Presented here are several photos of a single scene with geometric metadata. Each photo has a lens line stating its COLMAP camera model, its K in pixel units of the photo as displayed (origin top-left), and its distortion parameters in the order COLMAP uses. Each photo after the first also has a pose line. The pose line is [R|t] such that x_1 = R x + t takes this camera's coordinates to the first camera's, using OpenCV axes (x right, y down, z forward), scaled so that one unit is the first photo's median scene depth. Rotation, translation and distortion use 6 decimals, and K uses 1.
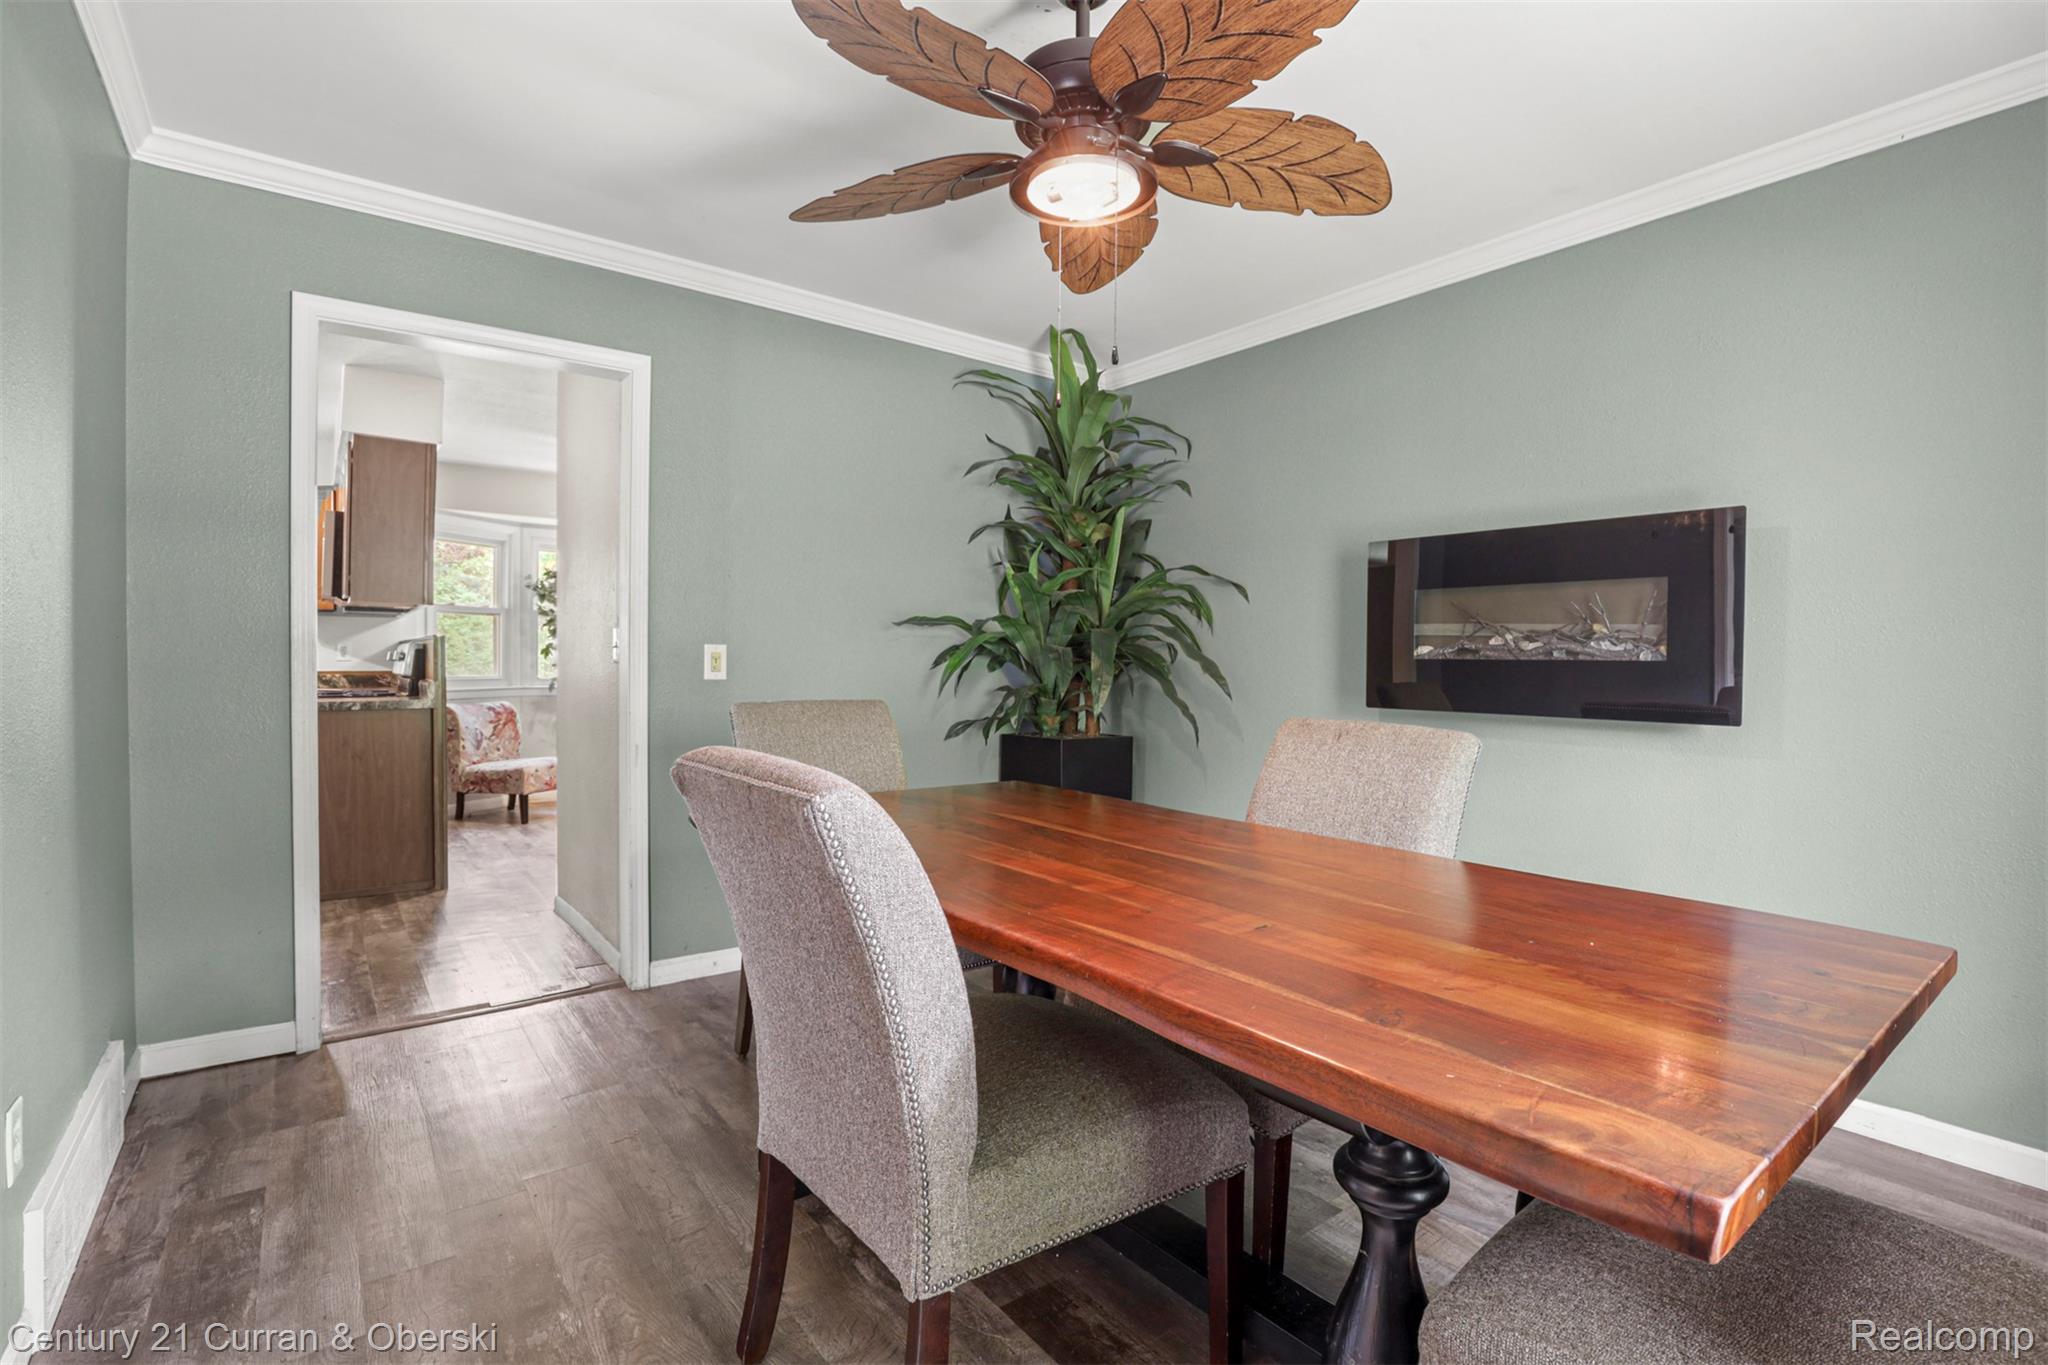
lens RADIAL K [[943.8, 0, 1026.5], [0, 943.8, 671.6], [0, 0, 1]] dist [-0.037993, 0.007186]
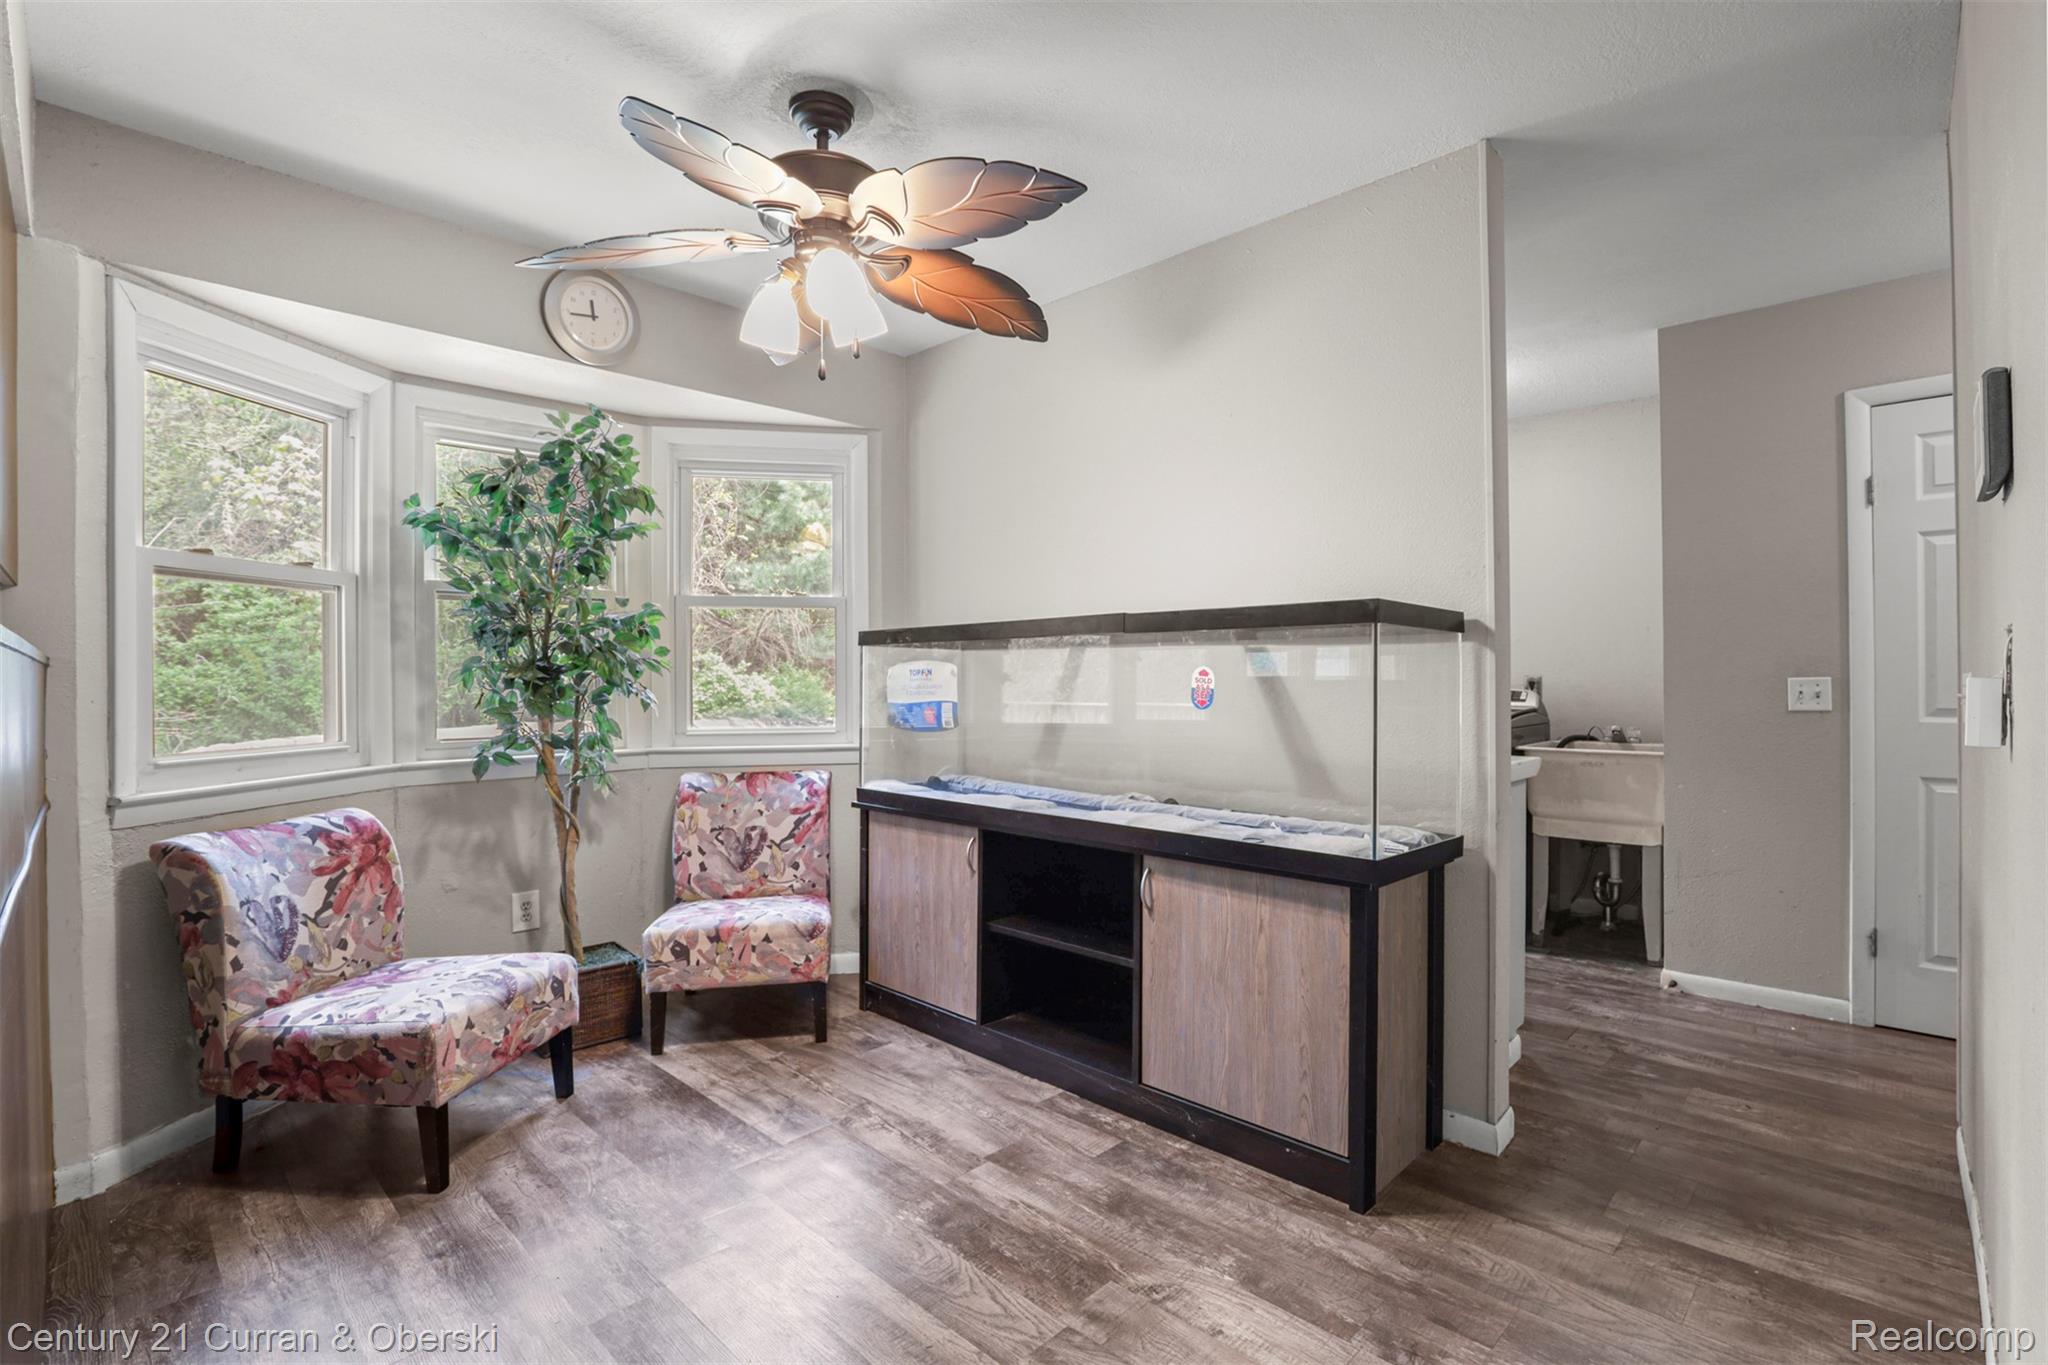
lens RADIAL K [[943.8, 0, 1027.0], [0, 943.8, 678.0], [0, 0, 1]] dist [-0.037993, 0.007186]
pose [[0.989538, -0.013273, 0.143663, -0.342384], [0.015157, 0.999813, -0.012027, -0.013874], [-0.143476, 0.014079, 0.989554, 0.586084]]
